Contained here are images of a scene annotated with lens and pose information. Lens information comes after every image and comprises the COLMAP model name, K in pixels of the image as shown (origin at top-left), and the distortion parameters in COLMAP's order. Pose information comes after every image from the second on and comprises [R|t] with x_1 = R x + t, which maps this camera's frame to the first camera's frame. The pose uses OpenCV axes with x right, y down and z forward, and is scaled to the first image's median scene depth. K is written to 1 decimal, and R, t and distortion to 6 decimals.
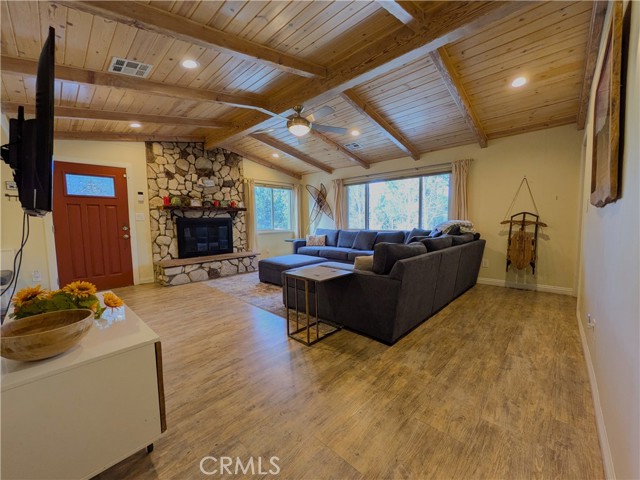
lens RADIAL K [[253.5, 0, 321.2], [0, 253.5, 240.9], [0, 0, 1]] dist [-0.001928, 0.000241]
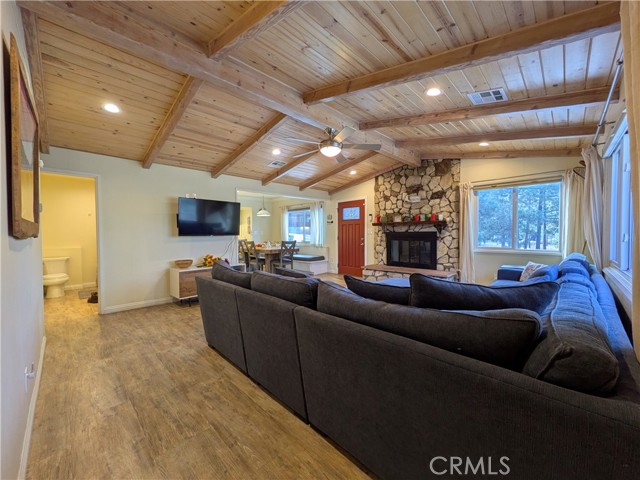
lens RADIAL K [[253.5, 0, 320.3], [0, 253.5, 240.4], [0, 0, 1]] dist [-0.001928, 0.000241]
pose [[-0.023605, 0.044029, -0.998751, 0.702844], [-0.071004, 0.996433, 0.045605, -0.087048], [0.997197, 0.071992, -0.020394, 0.735312]]
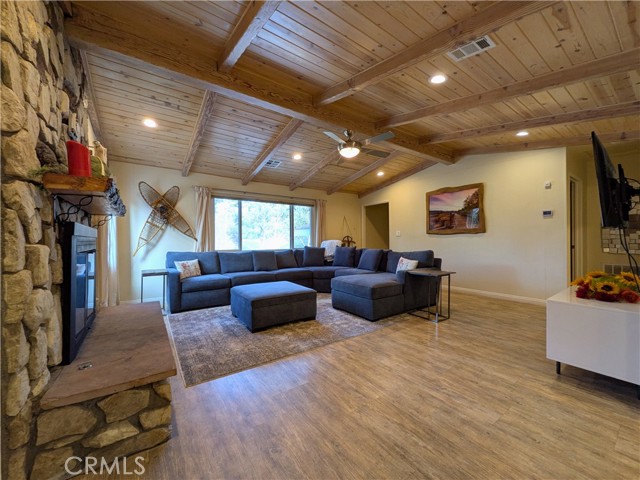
lens RADIAL K [[253.5, 0, 322.5], [0, 253.5, 239.7], [0, 0, 1]] dist [-0.001928, 0.000241]
pose [[0.196442, 0.017066, 0.980367, -0.829199], [0.085034, 0.995785, -0.034373, -0.033217], [-0.976821, 0.090117, 0.194163, 0.685681]]
